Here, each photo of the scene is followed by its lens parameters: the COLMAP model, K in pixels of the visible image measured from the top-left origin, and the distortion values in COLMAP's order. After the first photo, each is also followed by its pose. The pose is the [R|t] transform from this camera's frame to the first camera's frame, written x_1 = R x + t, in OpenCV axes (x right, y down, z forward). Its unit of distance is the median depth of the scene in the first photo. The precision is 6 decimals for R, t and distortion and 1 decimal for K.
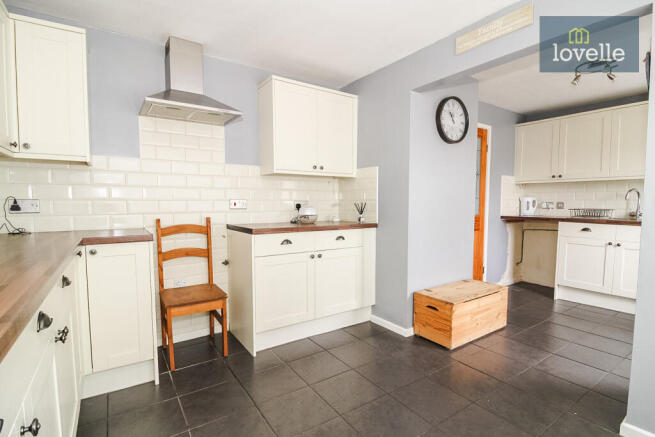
lens RADIAL K [[313.6, 0, 329.9], [0, 313.6, 224.9], [0, 0, 1]] dist [0.001186, 0.000153]
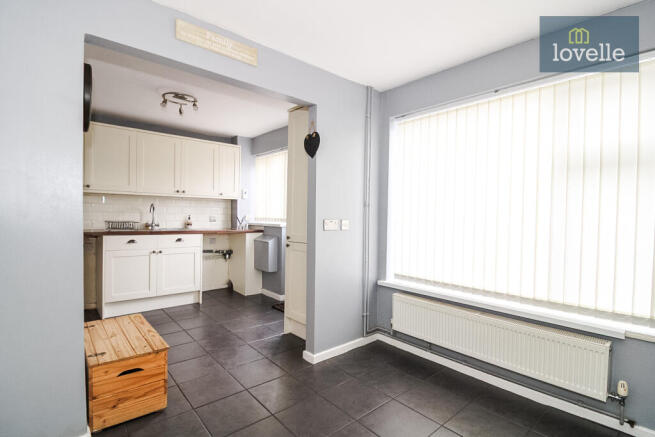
lens RADIAL K [[326.6, 0, 327.5], [0, 326.6, 218.5], [0, 0, 1]] dist [-0.001834, -0.000503]
pose [[-0.112761, -0.014508, 0.993516, -0.431554], [0.061974, 0.997844, 0.021605, -0.057811], [-0.991688, 0.064008, -0.111619, 0.640932]]
